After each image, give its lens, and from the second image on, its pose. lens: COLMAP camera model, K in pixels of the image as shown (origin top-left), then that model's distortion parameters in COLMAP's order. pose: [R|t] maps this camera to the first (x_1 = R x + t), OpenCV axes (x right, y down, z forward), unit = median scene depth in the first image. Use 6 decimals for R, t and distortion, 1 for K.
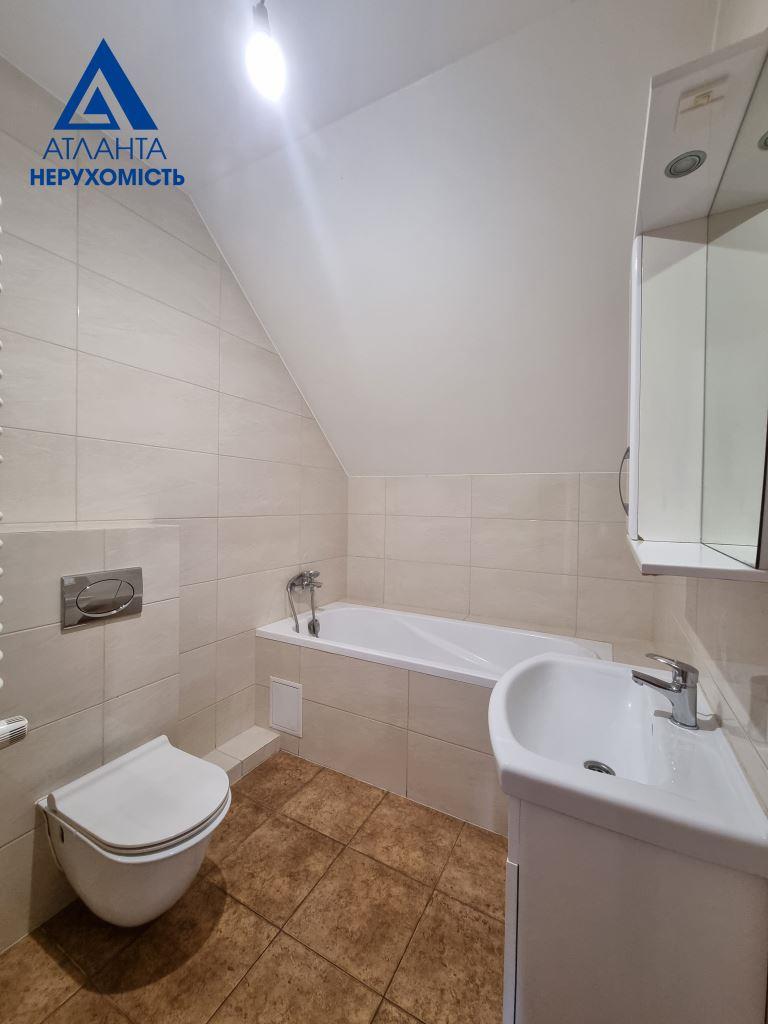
lens RADIAL K [[415.2, 0, 382.1], [0, 415.2, 508.5], [0, 0, 1]] dist [-0.001166, -0.000646]
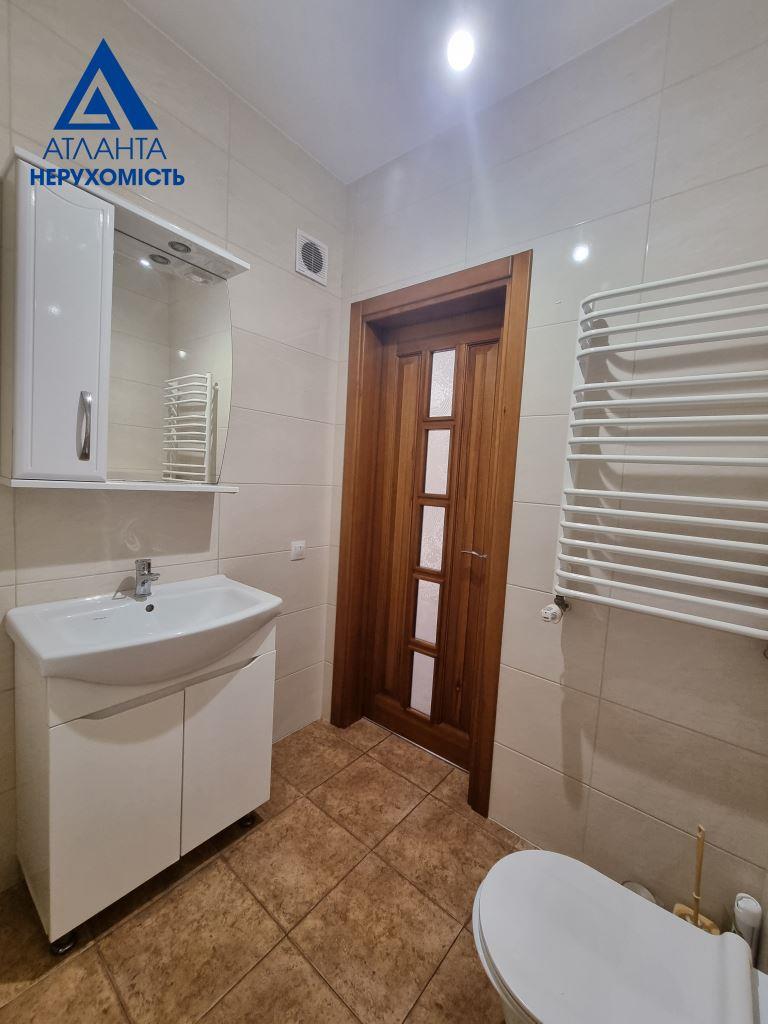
lens RADIAL K [[415.2, 0, 382.0], [0, 415.2, 507.2], [0, 0, 1]] dist [-0.001166, -0.000646]
pose [[-0.977963, -0.085274, 0.190570, -0.328528], [-0.068583, 0.993345, 0.092534, -0.014455], [-0.197193, 0.077425, -0.977303, 1.825052]]
